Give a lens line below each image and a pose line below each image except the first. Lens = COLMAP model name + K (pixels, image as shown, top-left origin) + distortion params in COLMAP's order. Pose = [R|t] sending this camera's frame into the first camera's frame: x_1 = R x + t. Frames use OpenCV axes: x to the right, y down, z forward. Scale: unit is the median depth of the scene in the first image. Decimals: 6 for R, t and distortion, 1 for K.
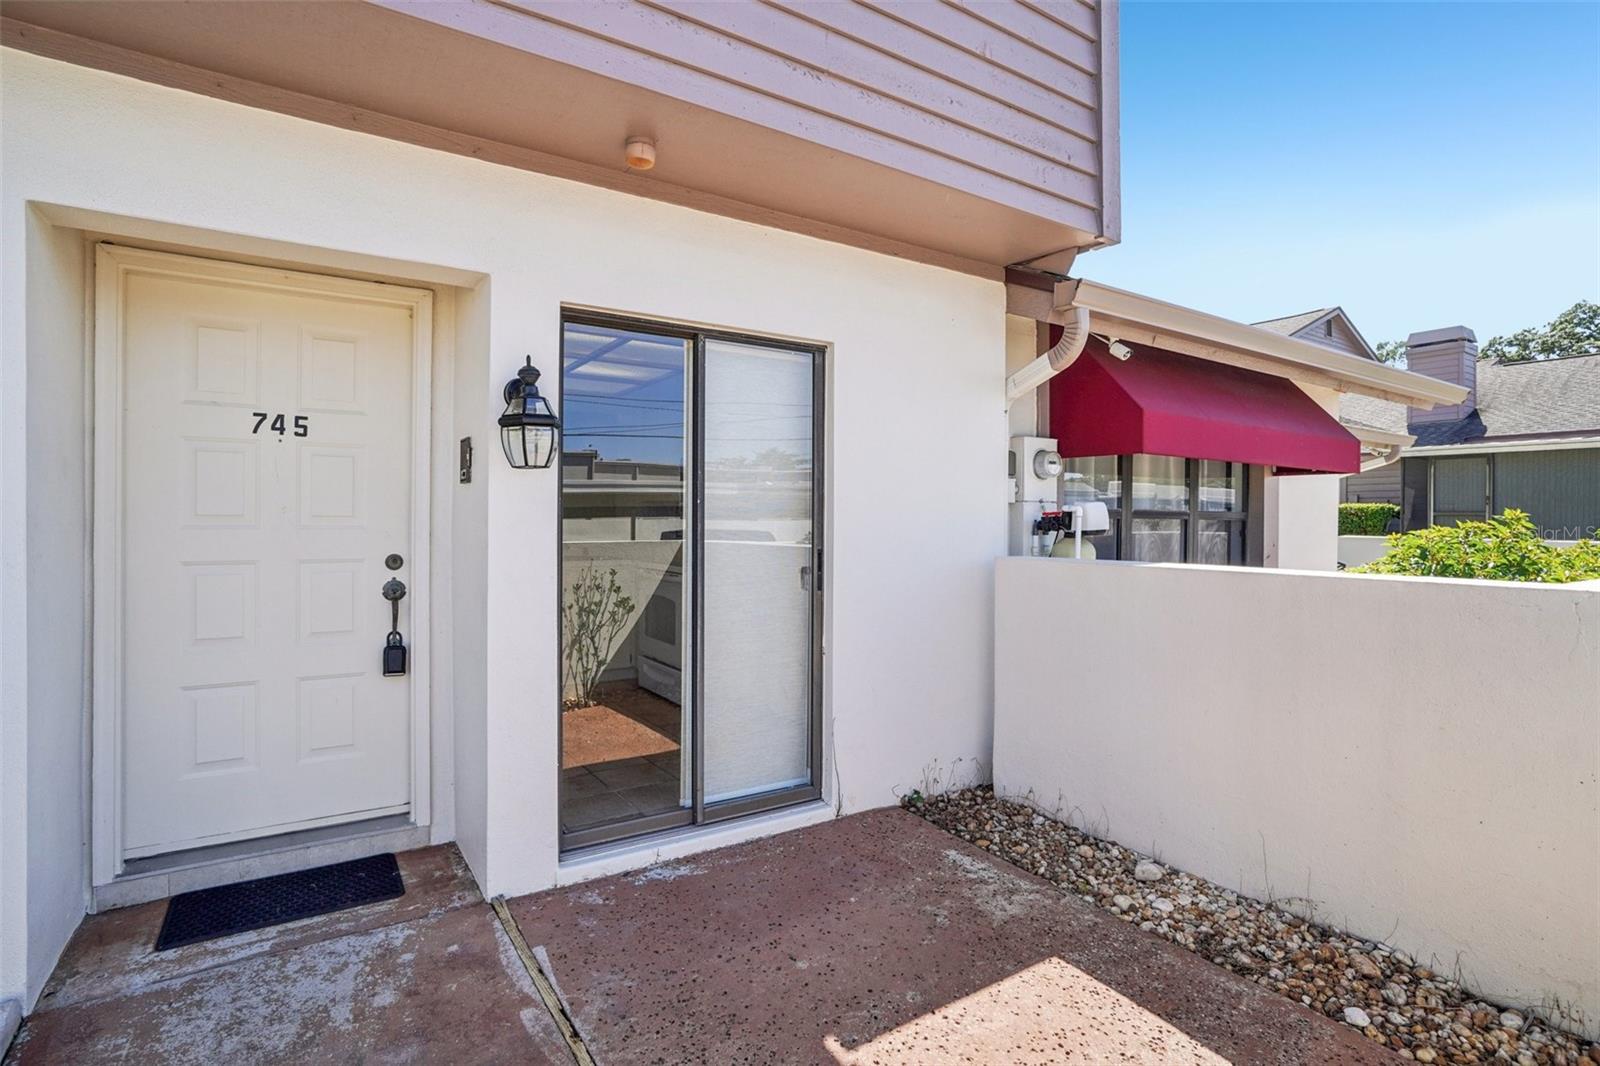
lens RADIAL K [[770.2, 0, 800.0], [0, 770.2, 533.0], [0, 0, 1]] dist [0.000809, 0.000157]
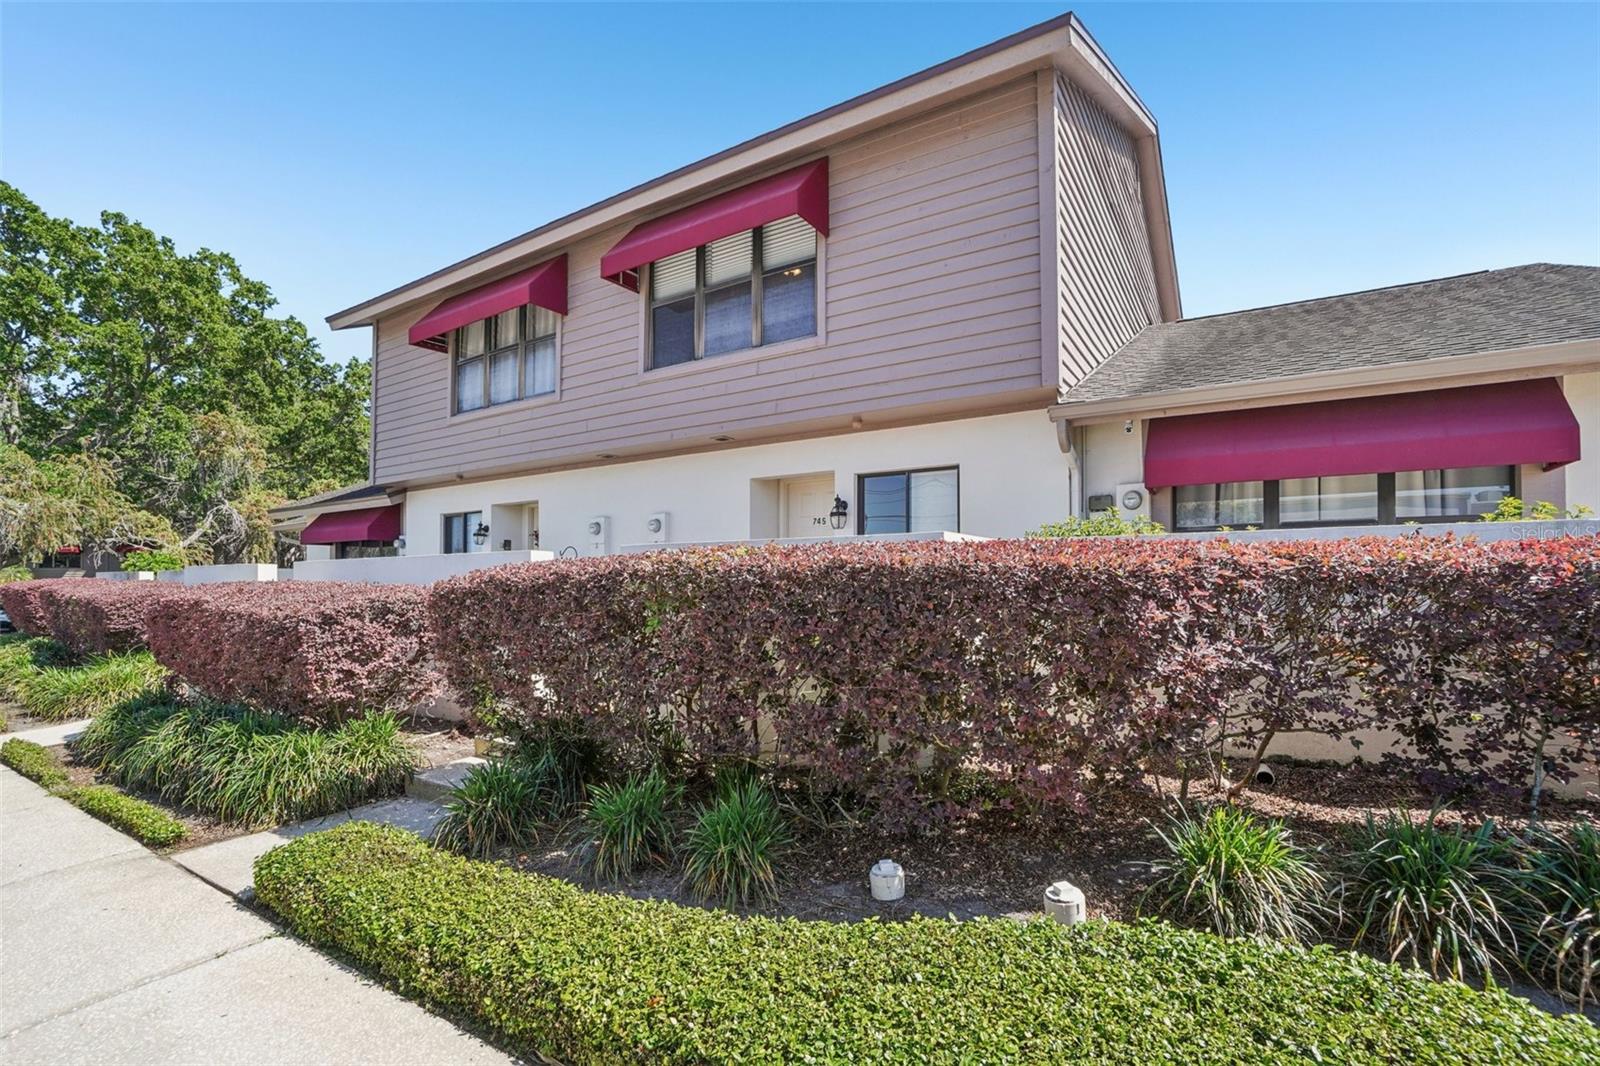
lens RADIAL K [[710.0, 0, 804.2], [0, 710.0, 522.6], [0, 0, 1]] dist [-0.064223, 0.023789]
pose [[0.431596, -0.080118, -0.898502, 1.701555], [-0.003911, 0.995872, -0.090679, 0.118775], [0.902058, 0.042651, 0.429501, -0.293715]]
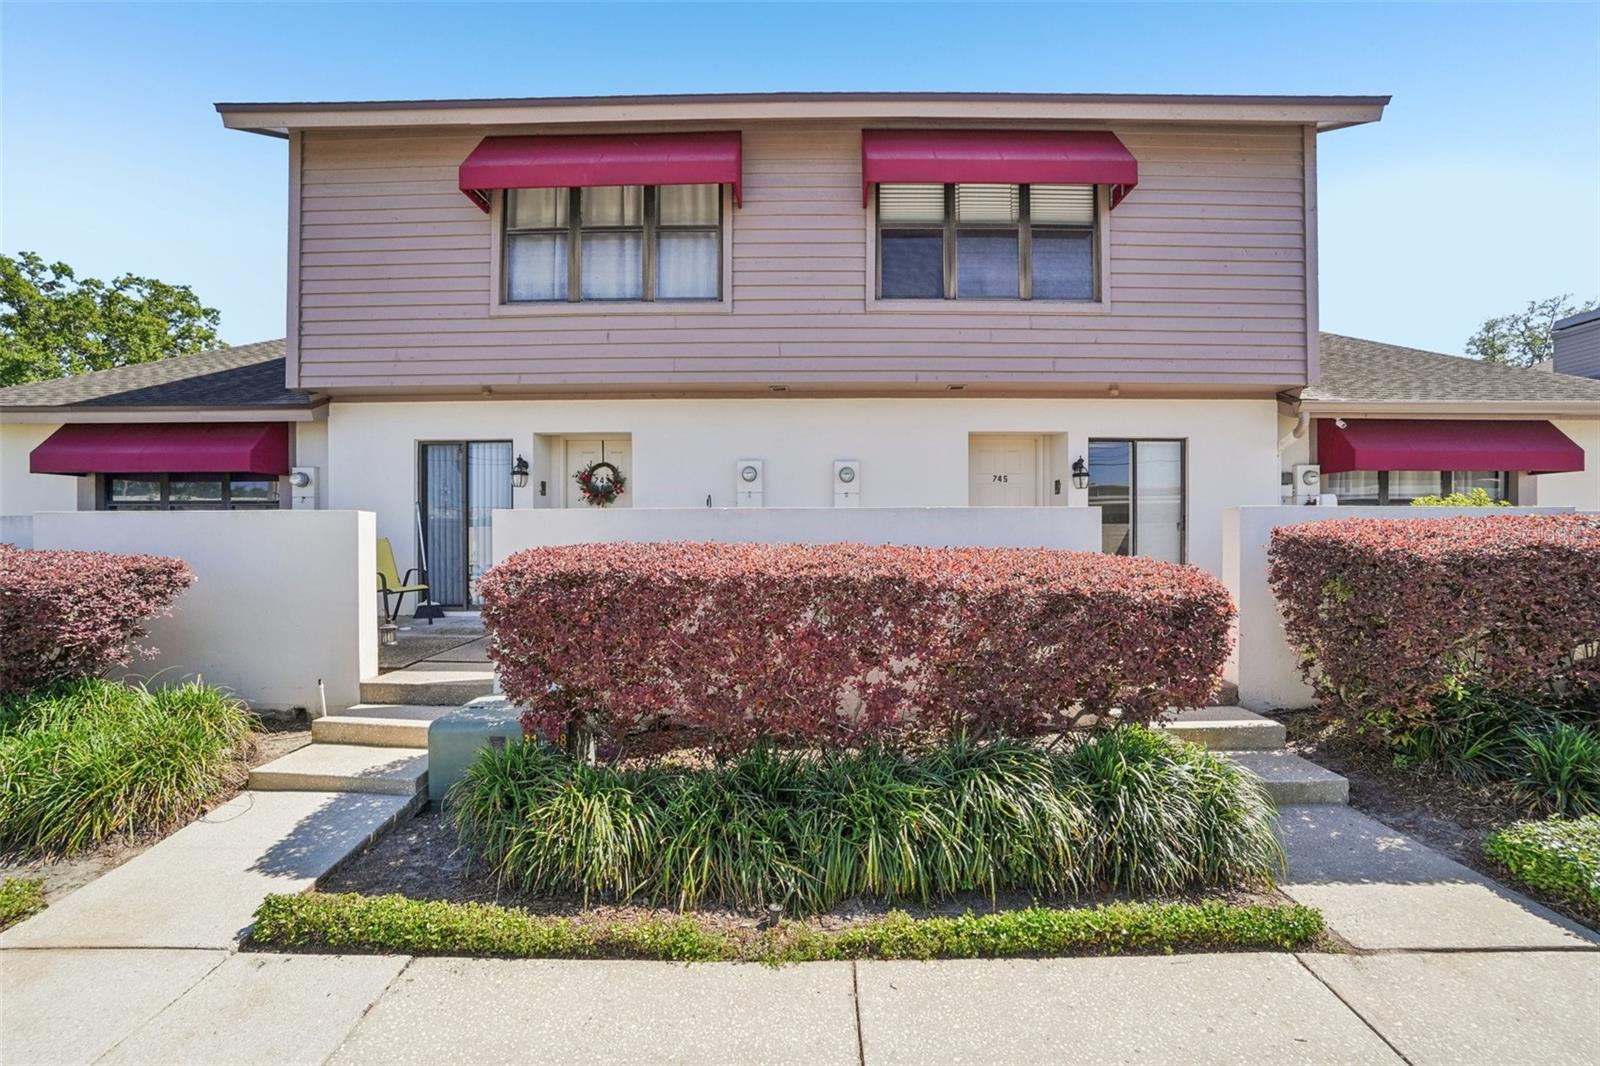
lens RADIAL K [[710.0, 0, 804.2], [0, 710.0, 522.6], [0, 0, 1]] dist [-0.064223, 0.023789]
pose [[0.835524, -0.023128, -0.548968, 0.246643], [-0.003804, 0.998846, -0.047871, 0.165450], [0.549441, 0.042086, 0.834472, -1.700062]]
